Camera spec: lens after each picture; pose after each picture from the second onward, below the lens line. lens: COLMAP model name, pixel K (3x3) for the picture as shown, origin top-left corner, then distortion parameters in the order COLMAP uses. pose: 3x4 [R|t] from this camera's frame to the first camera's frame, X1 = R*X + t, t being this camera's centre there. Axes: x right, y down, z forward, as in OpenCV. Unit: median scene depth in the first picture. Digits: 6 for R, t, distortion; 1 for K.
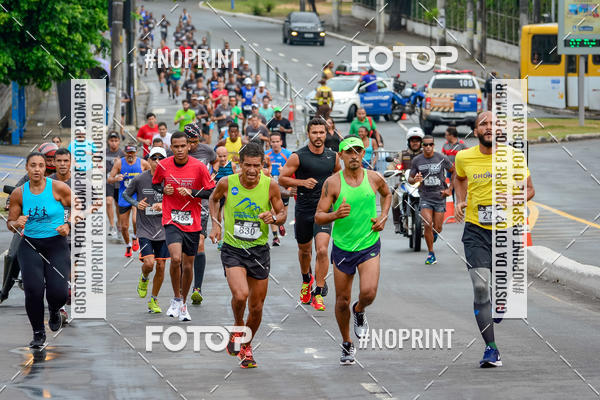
lens RADIAL K [[4486.1, 0, 301.3], [0, 4486.1, 201.2], [0, 0, 1]] dist [1.387136, 5.183064]
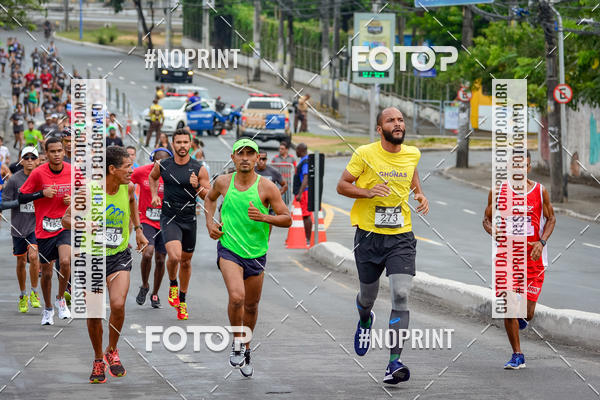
lens RADIAL K [[4486.1, 0, 301.3], [0, 4486.1, 201.2], [0, 0, 1]] dist [1.387136, 5.183064]
pose [[0.998567, 0.017094, 0.050712, -0.016505], [-0.017037, 0.999854, -0.001561, 0.000896], [-0.050731, 0.000695, 0.998712, -0.185219]]
